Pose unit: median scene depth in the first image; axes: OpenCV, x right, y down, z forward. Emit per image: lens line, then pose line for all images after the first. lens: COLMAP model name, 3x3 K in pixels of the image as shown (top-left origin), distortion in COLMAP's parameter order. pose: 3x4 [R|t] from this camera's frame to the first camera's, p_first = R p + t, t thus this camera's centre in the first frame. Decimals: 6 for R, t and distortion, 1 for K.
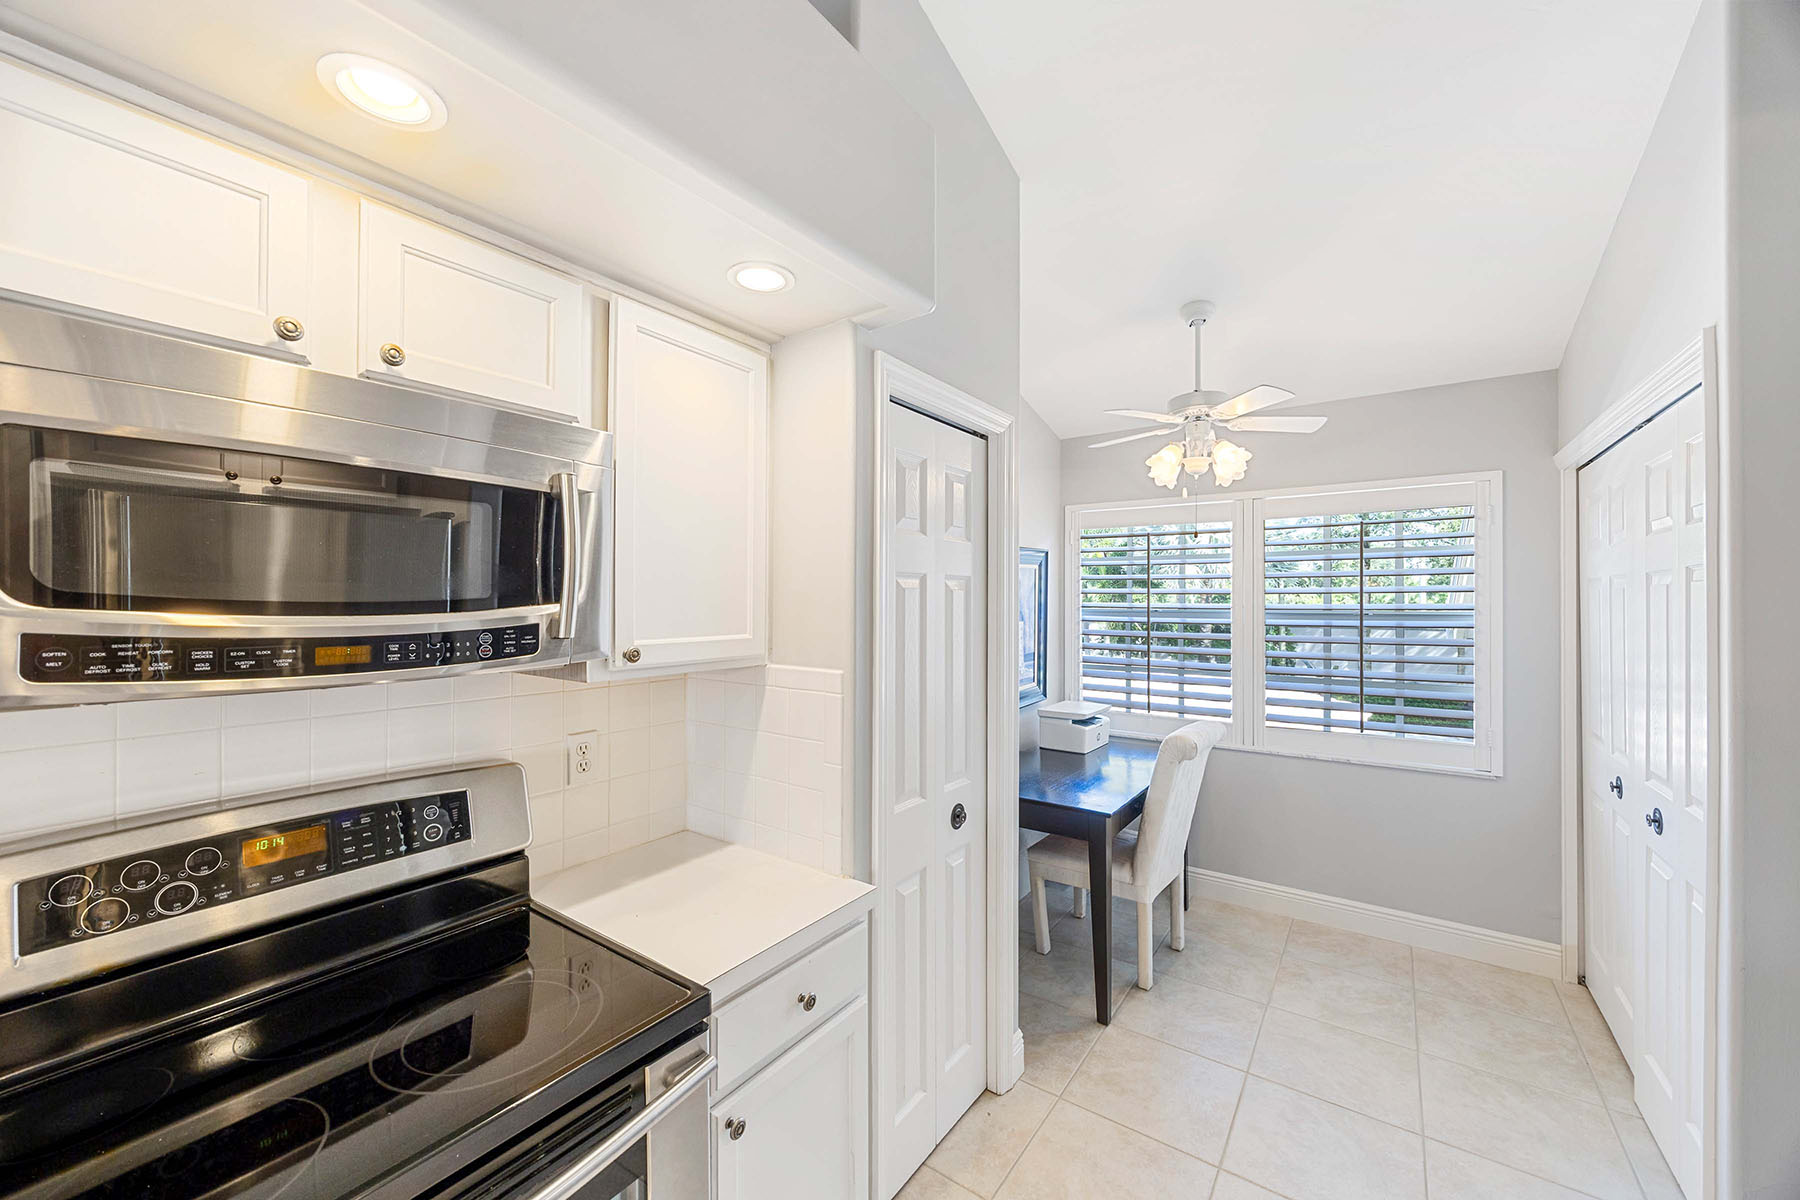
lens RADIAL K [[684.7, 0, 898.4], [0, 684.7, 598.4], [0, 0, 1]] dist [-0.003131, 0.000975]
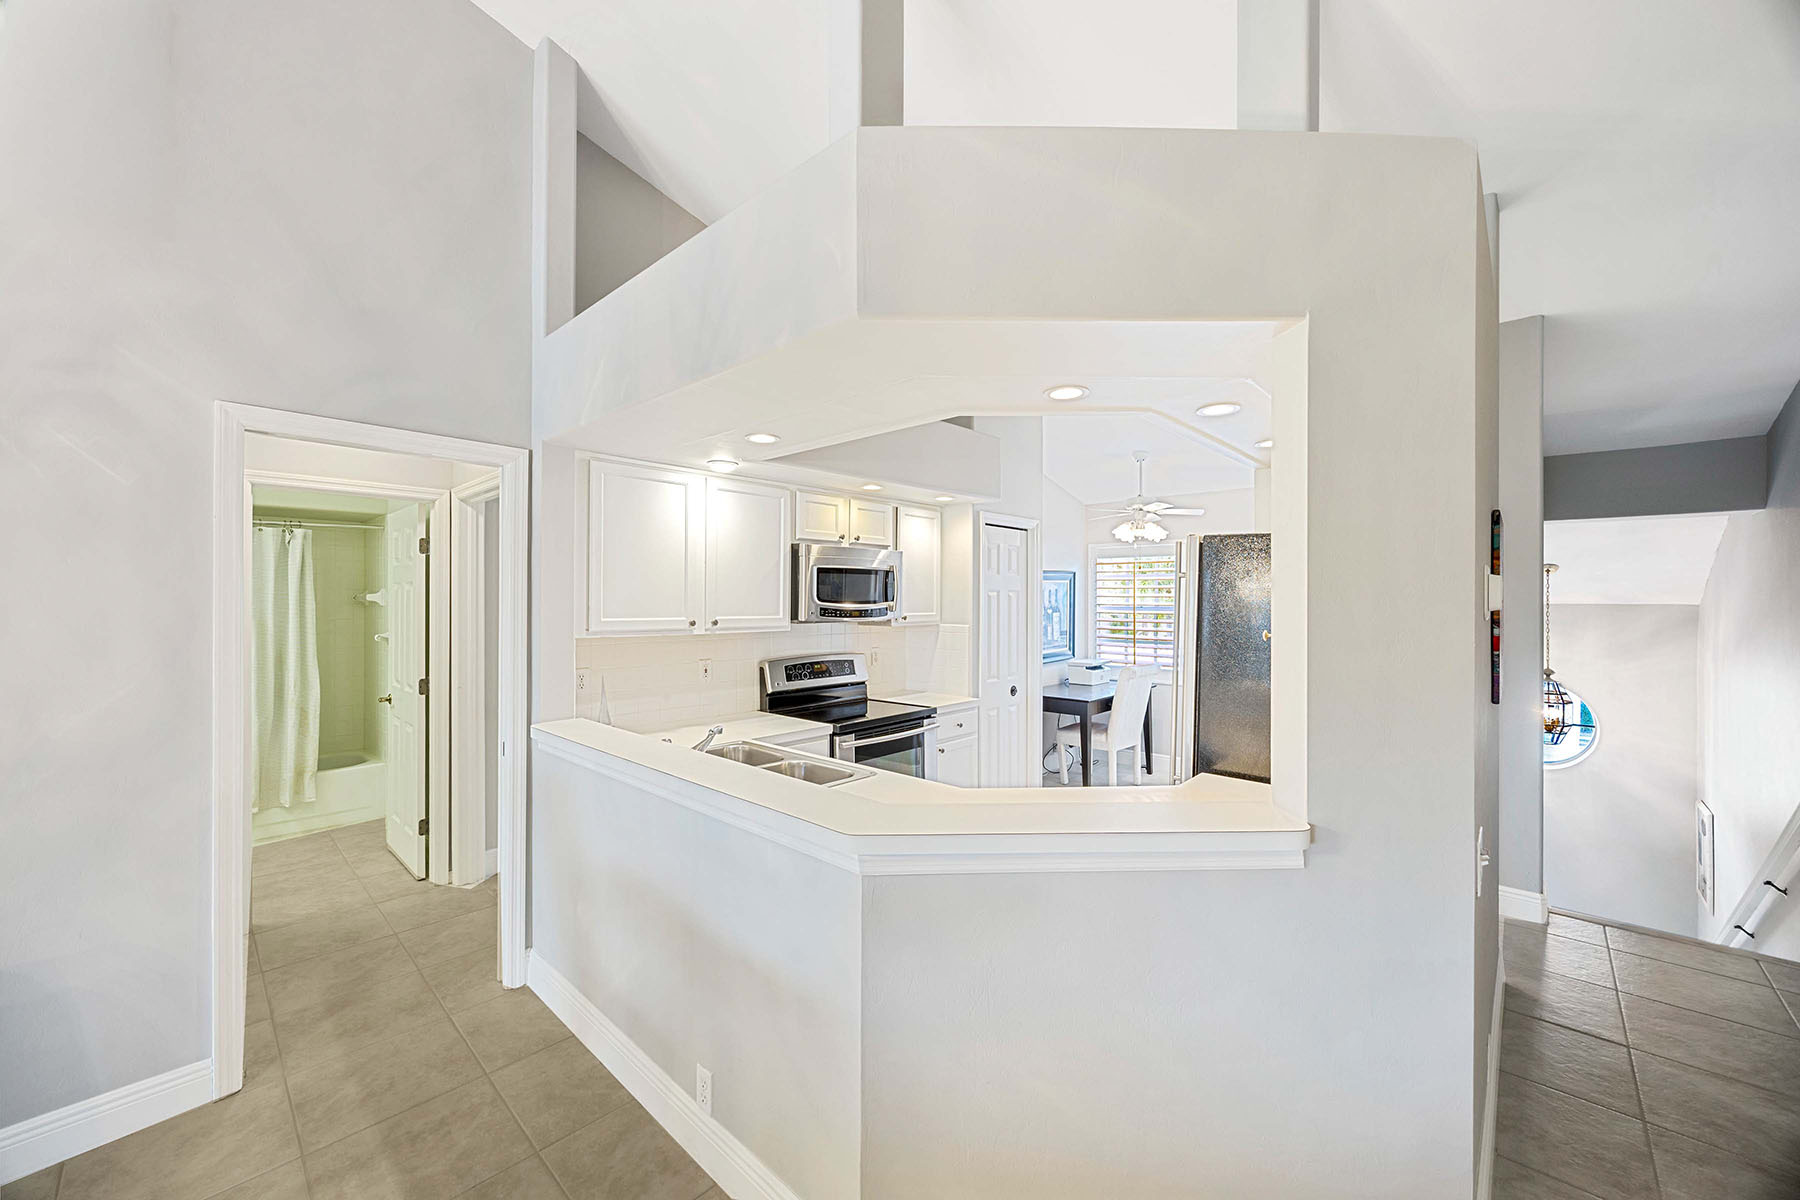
lens RADIAL K [[684.7, 0, 903.1], [0, 684.7, 598.8], [0, 0, 1]] dist [-0.003131, 0.000975]
pose [[0.992351, 0.000424, -0.123449, -0.000396], [-0.000384, 1.000000, 0.000347, -0.005009], [0.123449, -0.000297, 0.992351, -1.338668]]
